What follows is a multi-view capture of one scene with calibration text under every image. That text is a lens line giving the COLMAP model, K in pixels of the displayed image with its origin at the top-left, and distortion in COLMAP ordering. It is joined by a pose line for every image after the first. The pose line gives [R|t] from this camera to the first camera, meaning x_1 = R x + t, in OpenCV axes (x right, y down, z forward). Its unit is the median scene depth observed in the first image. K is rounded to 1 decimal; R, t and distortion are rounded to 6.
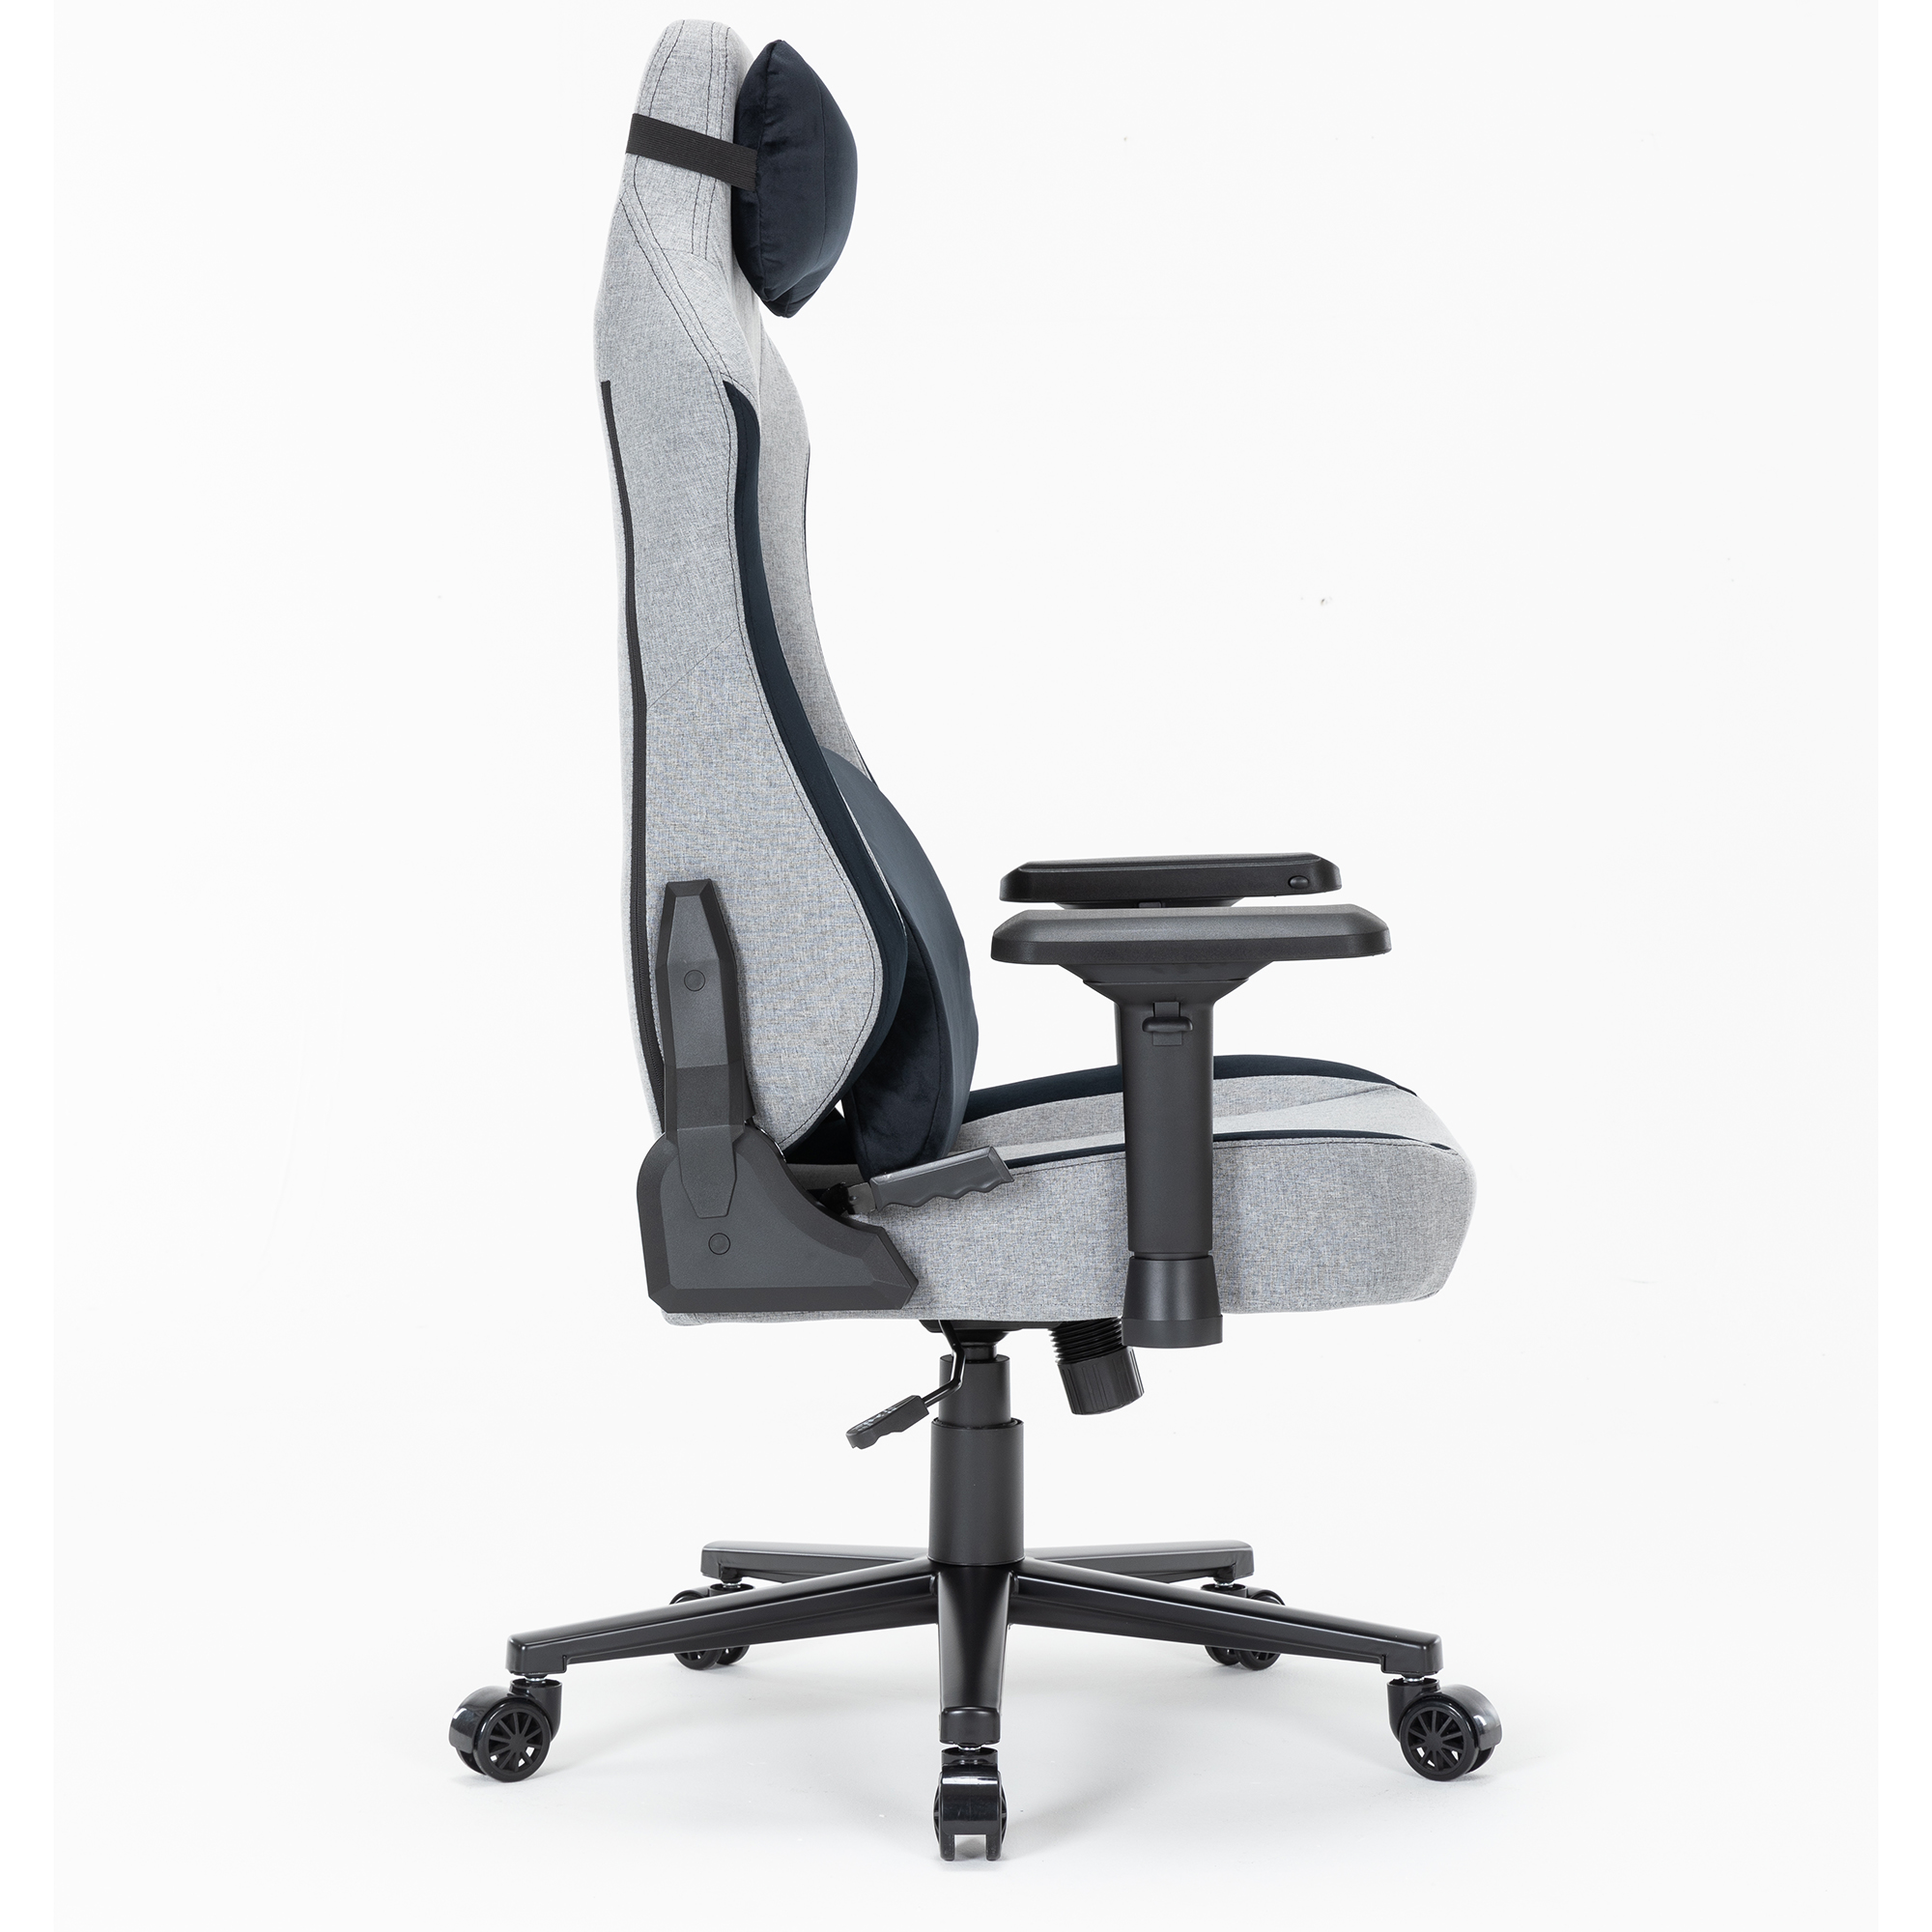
lens RADIAL K [[5224.5, 0, 966.0], [0, 5224.5, 966.0], [0, 0, 1]] dist [0.025298, -0.071000]
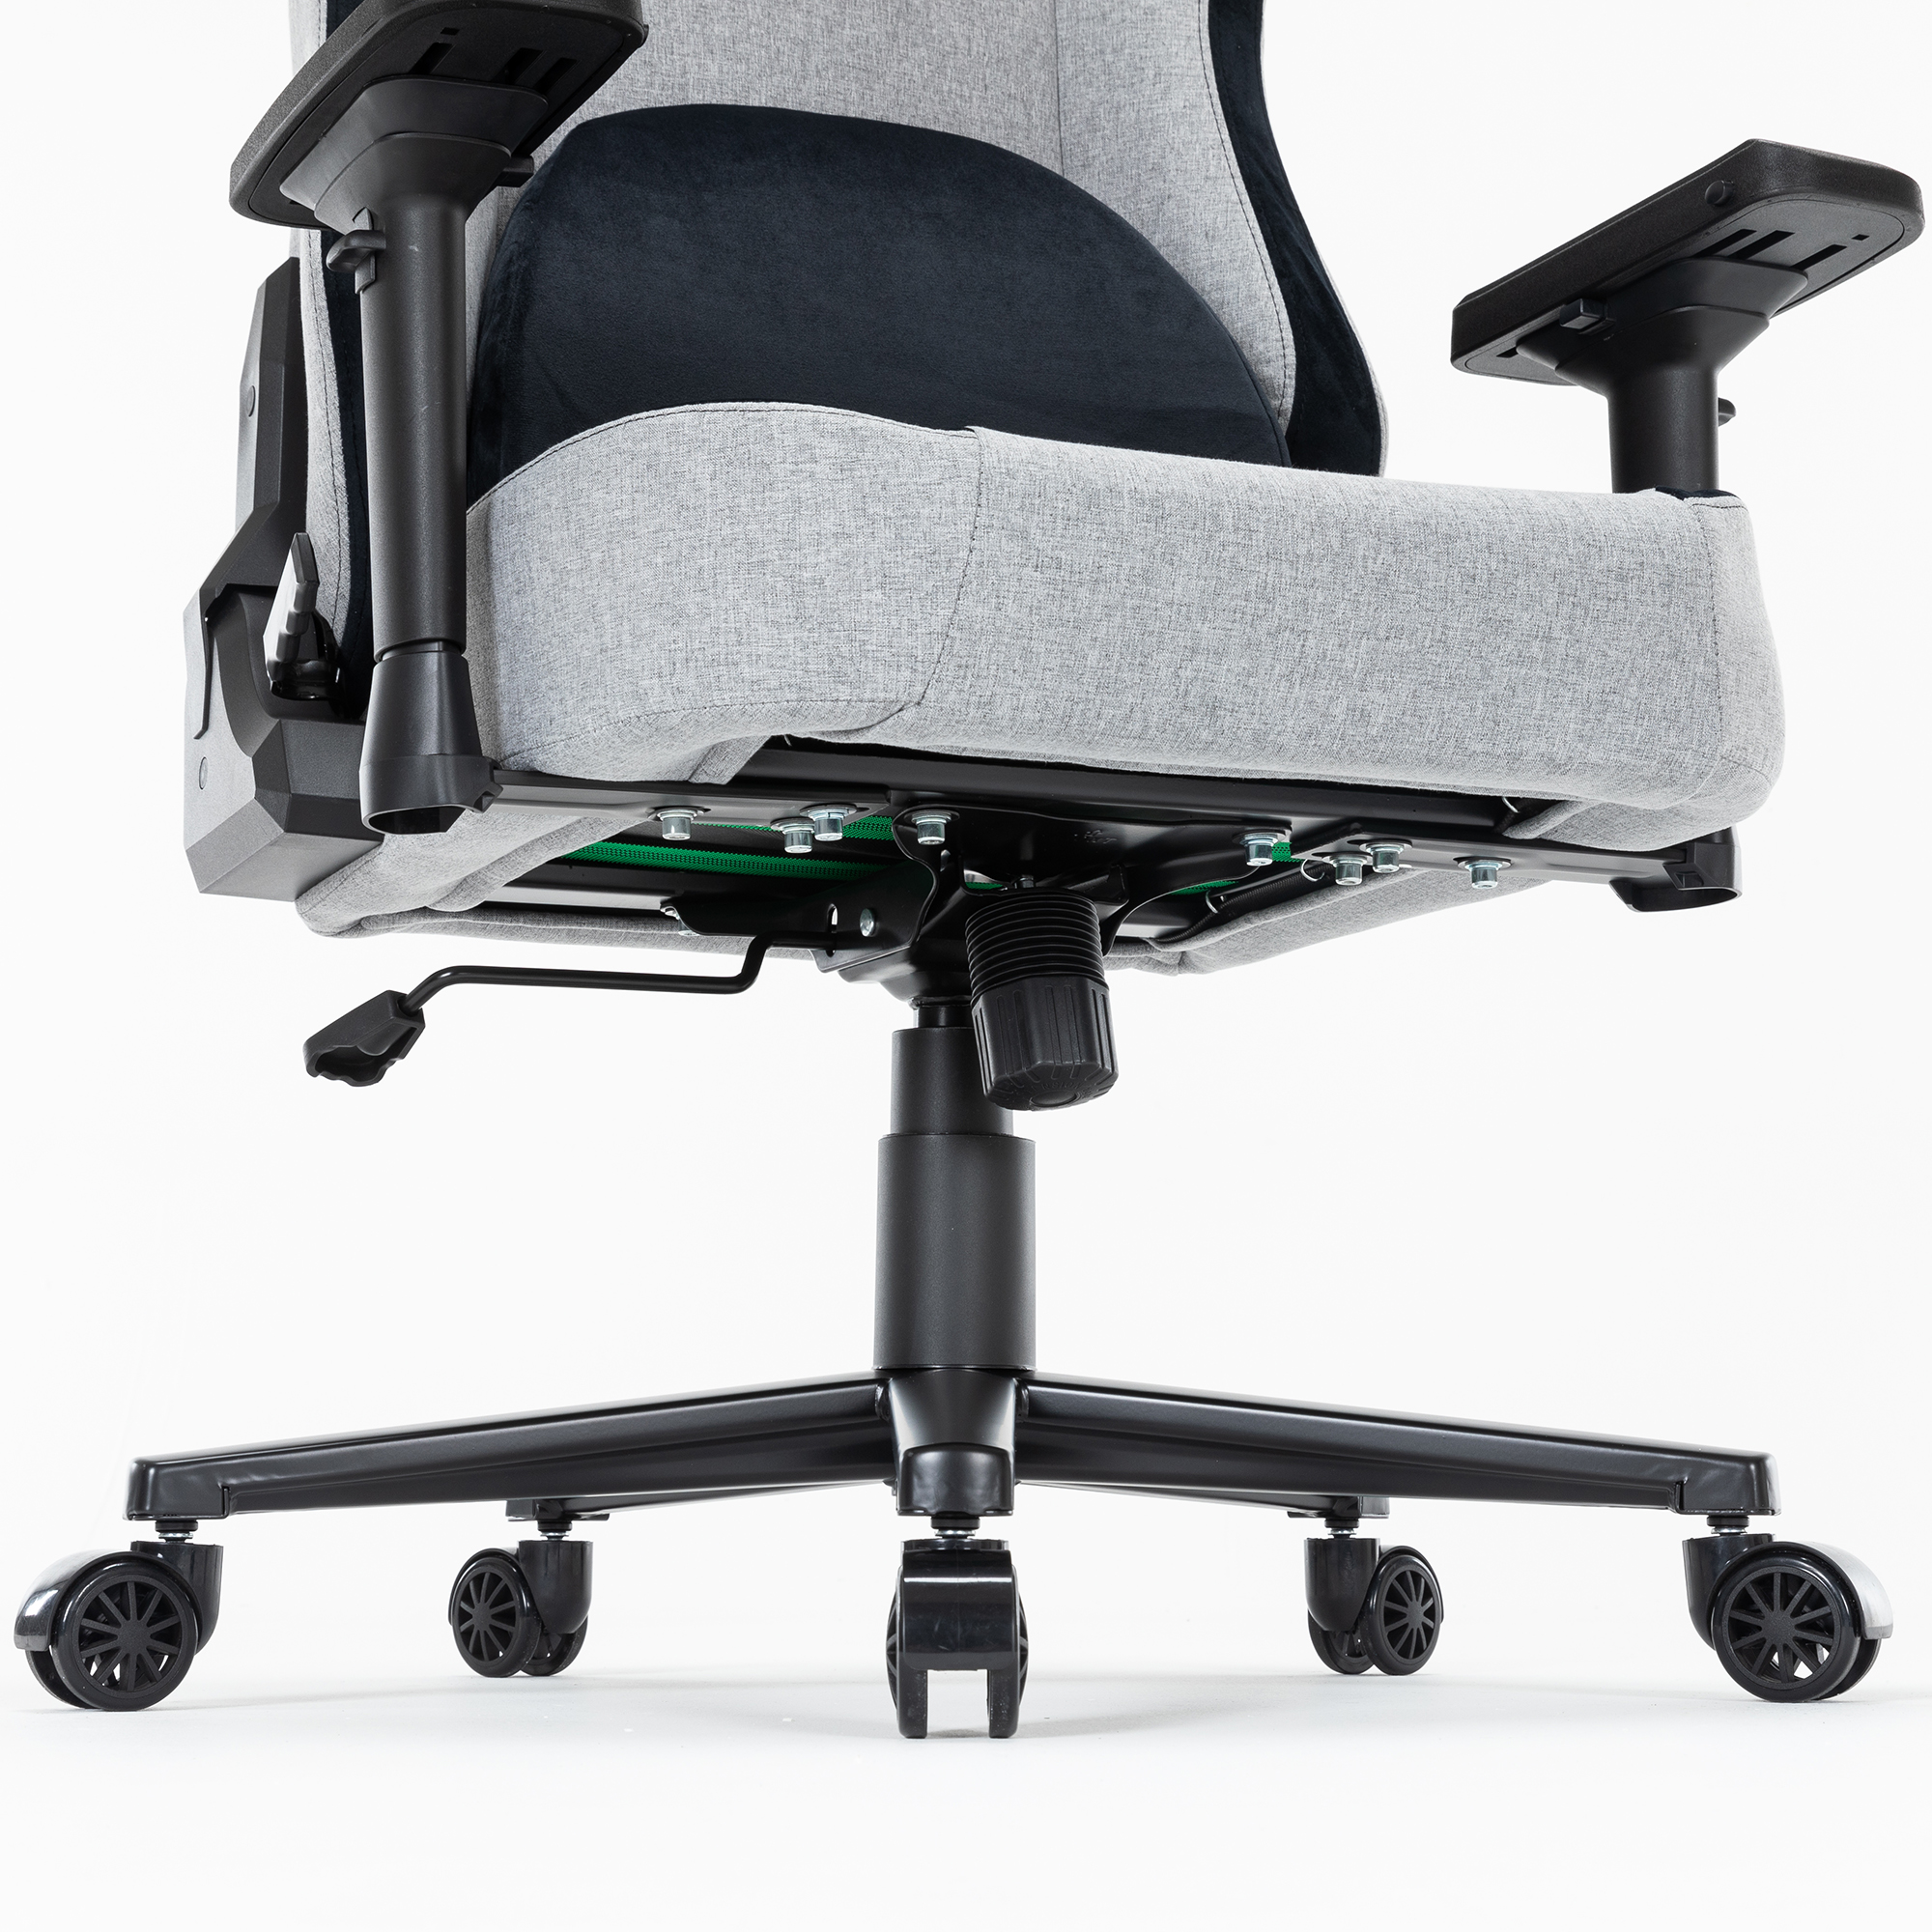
lens RADIAL K [[4132.1, 0, 958.9], [0, 4132.1, 973.0], [0, 0, 1]] dist [0.034243, -0.105339]
pose [[0.447318, -0.114302, -0.887041, 0.450658], [-0.057091, 0.986128, -0.155860, 0.152560], [0.892551, 0.120361, 0.434587, 0.855453]]
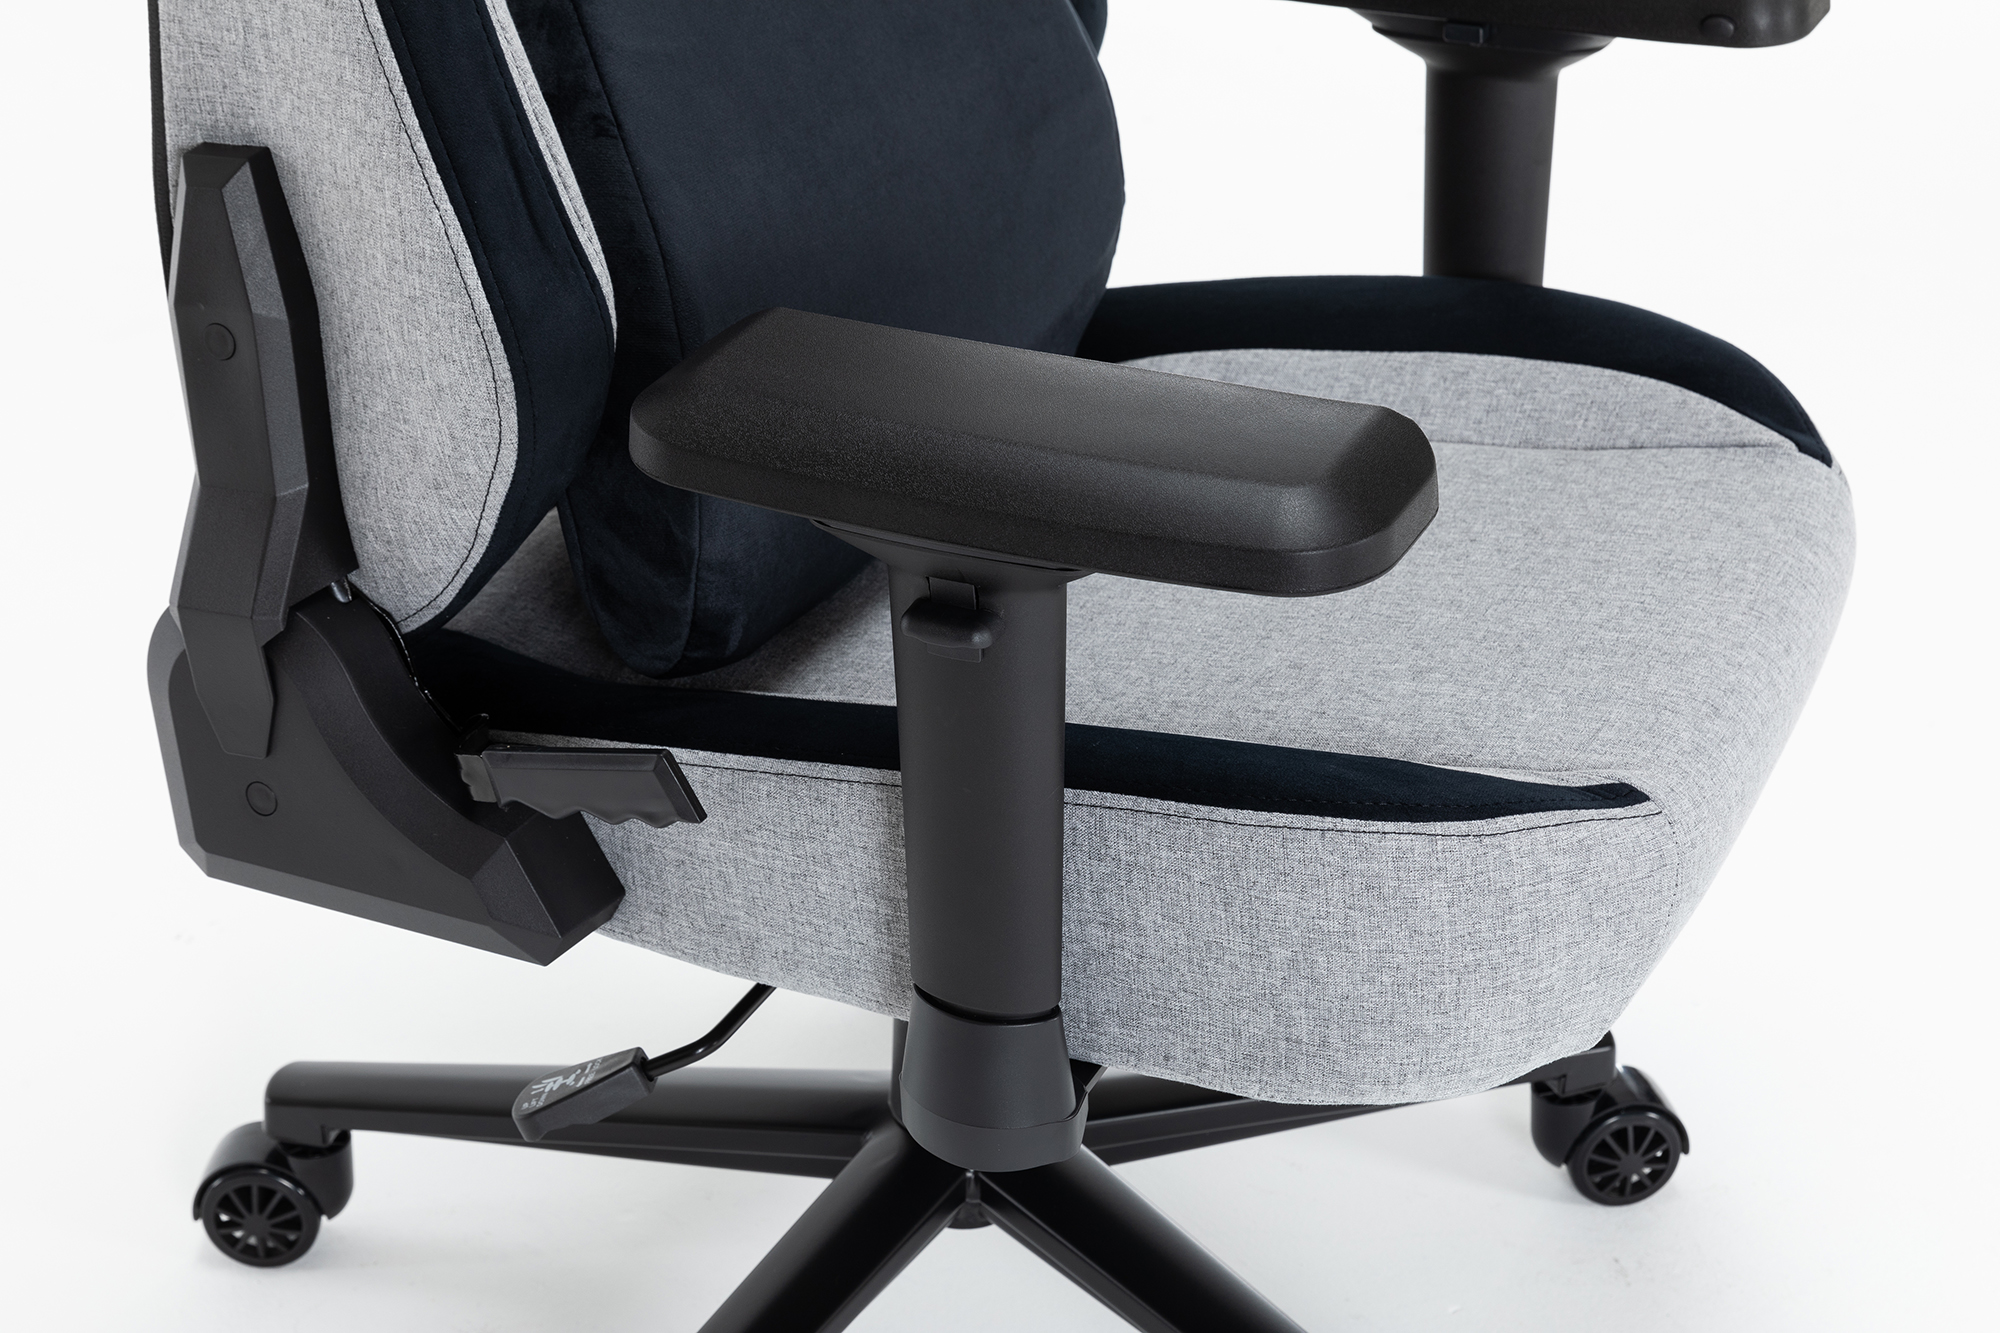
lens RADIAL K [[3664.2, 0, 1000.0], [0, 3664.2, 666.5], [0, 0, 1]] dist [-0.004867, -0.193821]
pose [[0.920317, 0.187714, -0.343190, 0.159208], [-0.038325, 0.916386, 0.398458, -0.120593], [0.389290, -0.353555, 0.850560, 0.693085]]
